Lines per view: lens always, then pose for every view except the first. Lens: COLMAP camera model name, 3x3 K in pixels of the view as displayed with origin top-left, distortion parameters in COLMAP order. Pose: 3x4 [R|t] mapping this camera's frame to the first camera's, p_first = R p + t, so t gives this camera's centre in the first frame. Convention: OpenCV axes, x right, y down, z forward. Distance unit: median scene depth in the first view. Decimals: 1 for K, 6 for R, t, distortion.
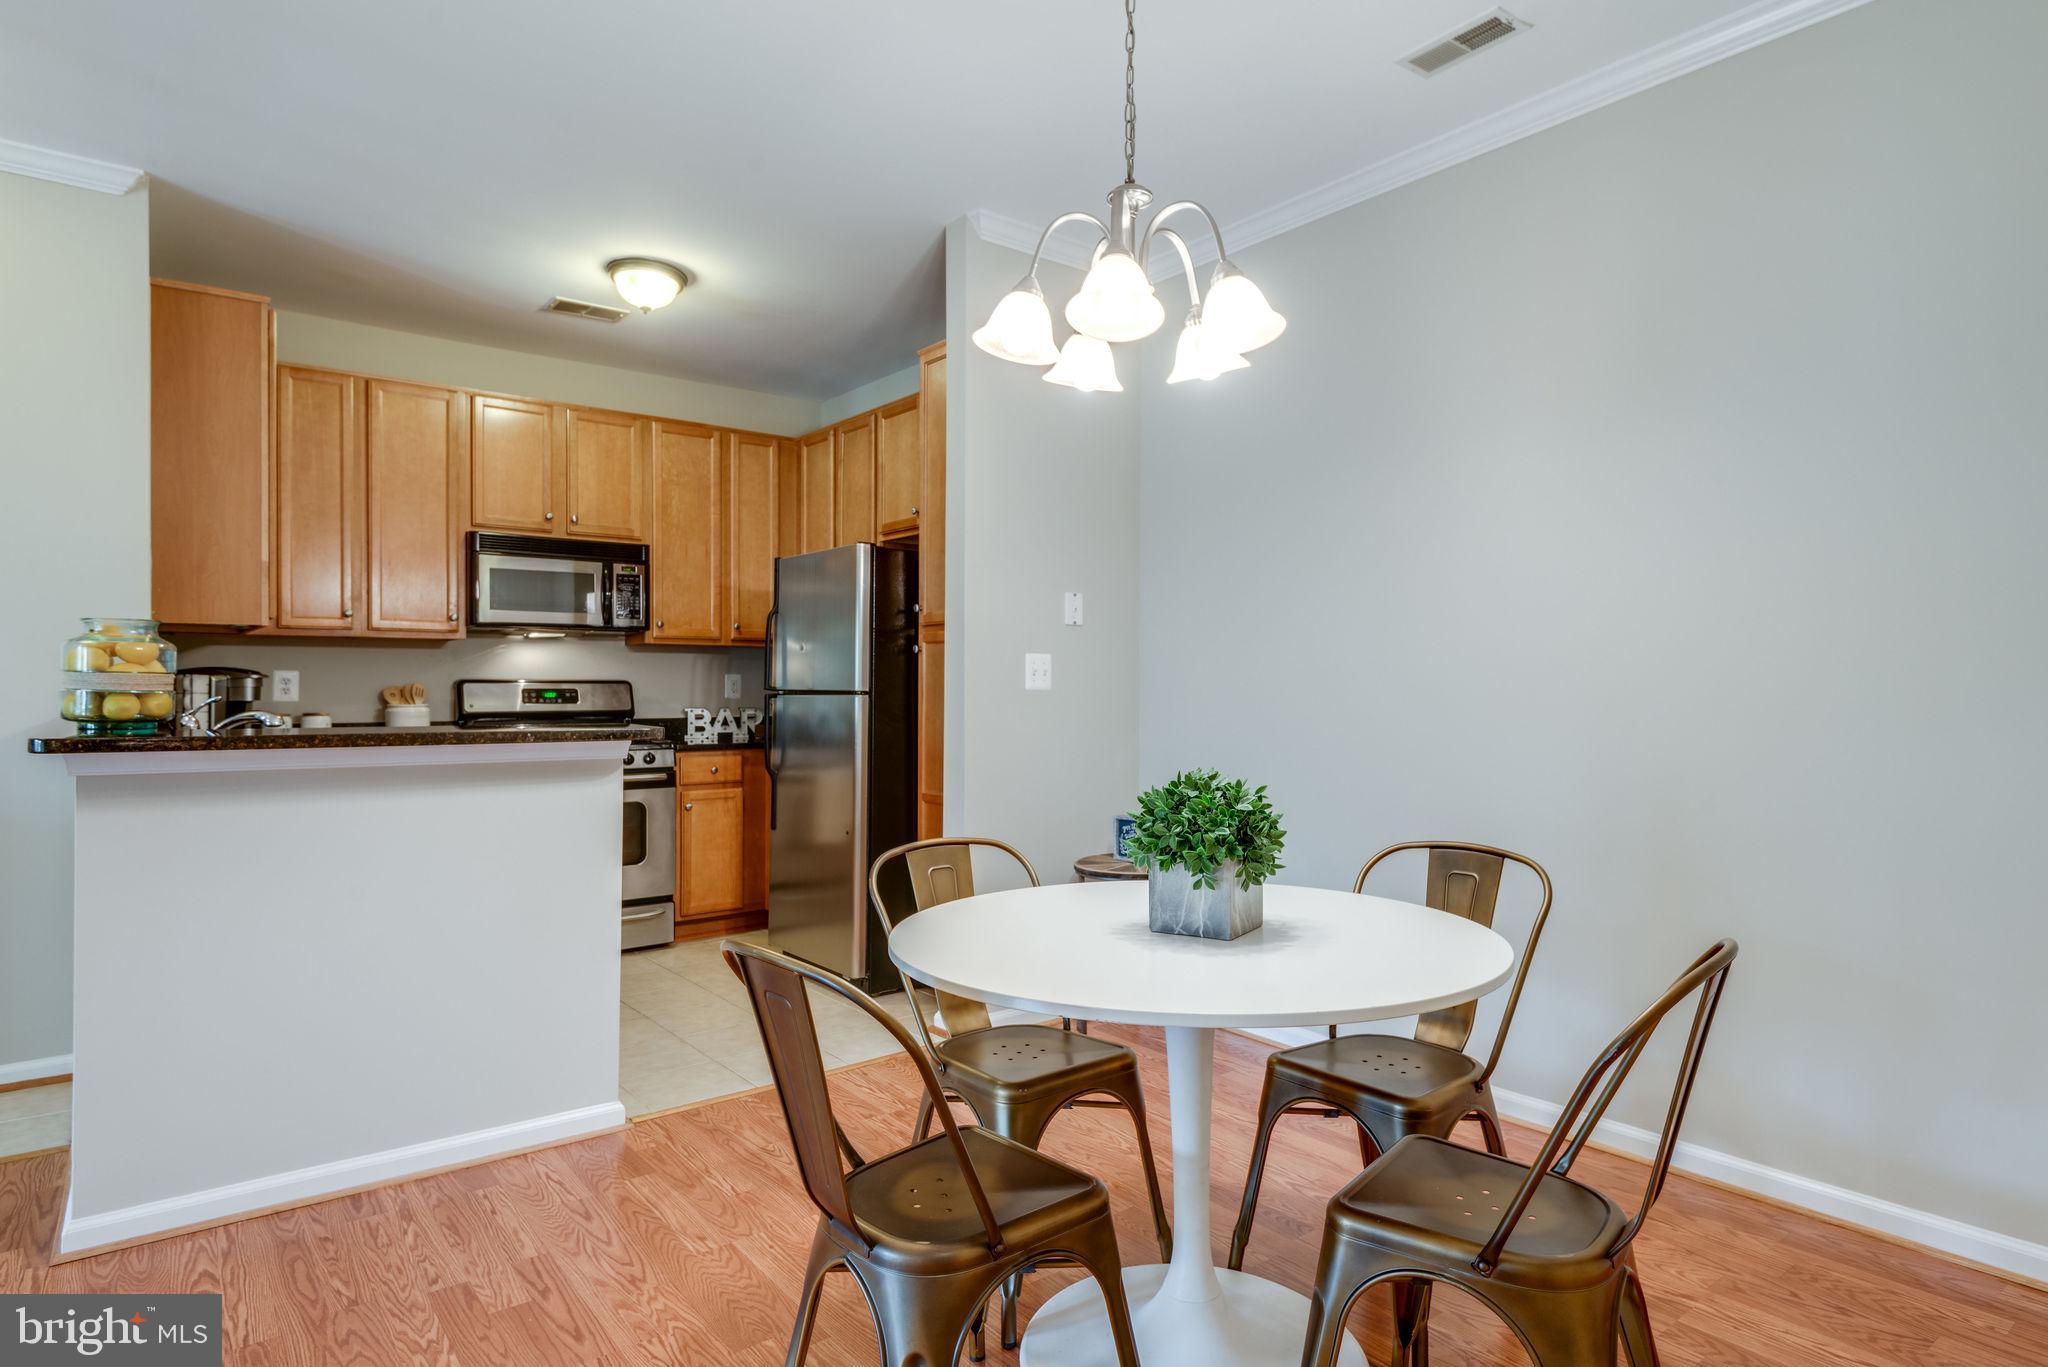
lens RADIAL K [[1135.5, 0, 1035.9], [0, 1135.5, 682.2], [0, 0, 1]] dist [0.044510, -0.029960]
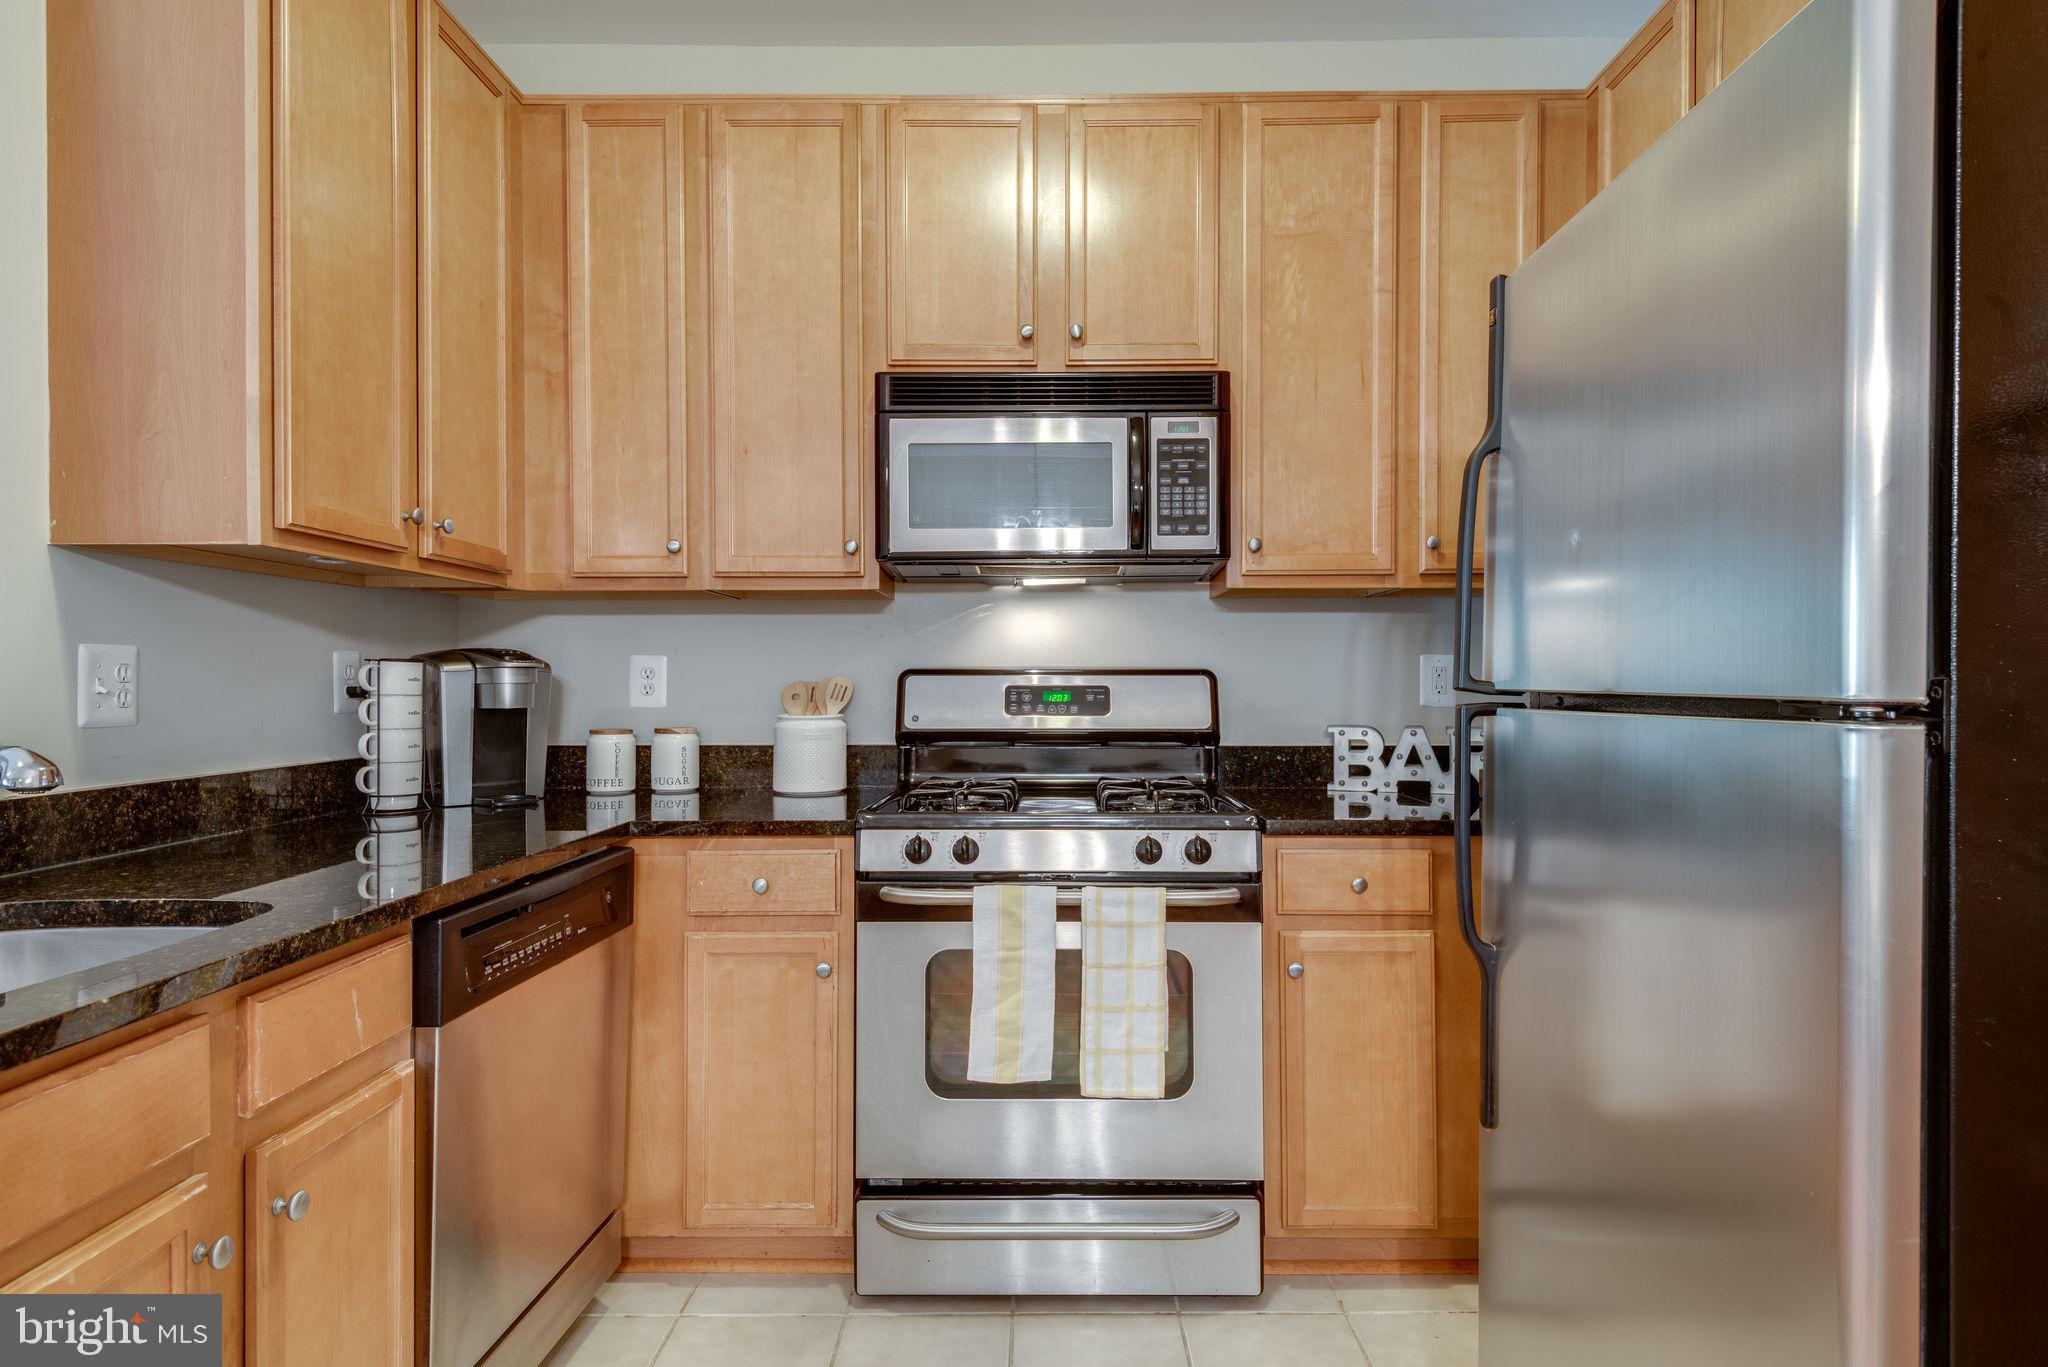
lens RADIAL K [[1135.5, 0, 1035.9], [0, 1135.5, 682.2], [0, 0, 1]] dist [0.044510, -0.029960]
pose [[0.780807, -0.001271, -0.624771, -0.116394], [0.005249, 0.999976, 0.004525, 0.001860], [0.624751, -0.006812, 0.780795, 0.606696]]
